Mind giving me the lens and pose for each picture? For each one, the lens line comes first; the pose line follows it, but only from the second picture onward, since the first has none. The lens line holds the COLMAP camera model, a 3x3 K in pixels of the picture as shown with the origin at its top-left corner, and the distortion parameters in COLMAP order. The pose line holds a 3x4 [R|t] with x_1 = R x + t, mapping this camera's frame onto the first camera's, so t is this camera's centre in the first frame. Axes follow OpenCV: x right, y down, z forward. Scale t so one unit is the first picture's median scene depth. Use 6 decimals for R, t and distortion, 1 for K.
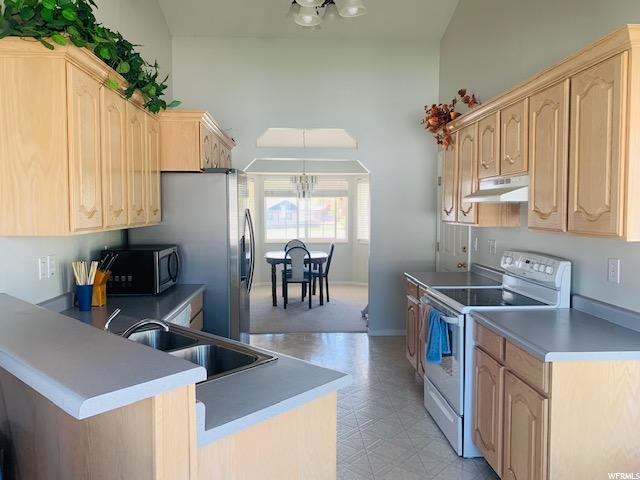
lens RADIAL K [[494.4, 0, 319.7], [0, 494.4, 240.2], [0, 0, 1]] dist [0.028431, -0.004548]
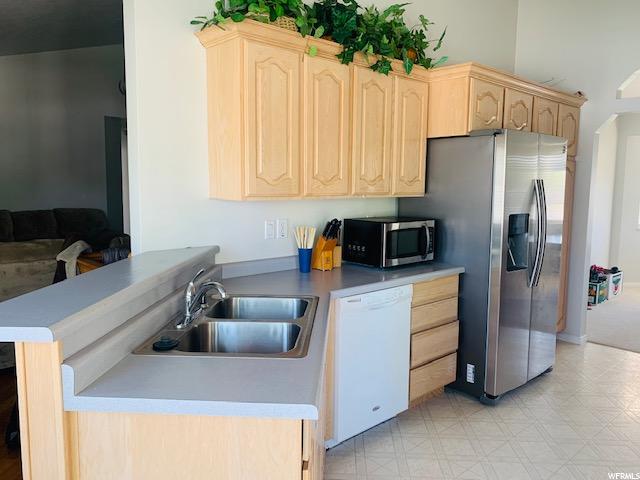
lens RADIAL K [[494.4, 0, 320.2], [0, 494.4, 240.0], [0, 0, 1]] dist [0.028431, -0.004548]
pose [[0.641777, 0.089734, -0.761623, 0.321303], [-0.057690, 0.995966, 0.068733, -0.003327], [0.764718, -0.000173, 0.644365, 0.303829]]
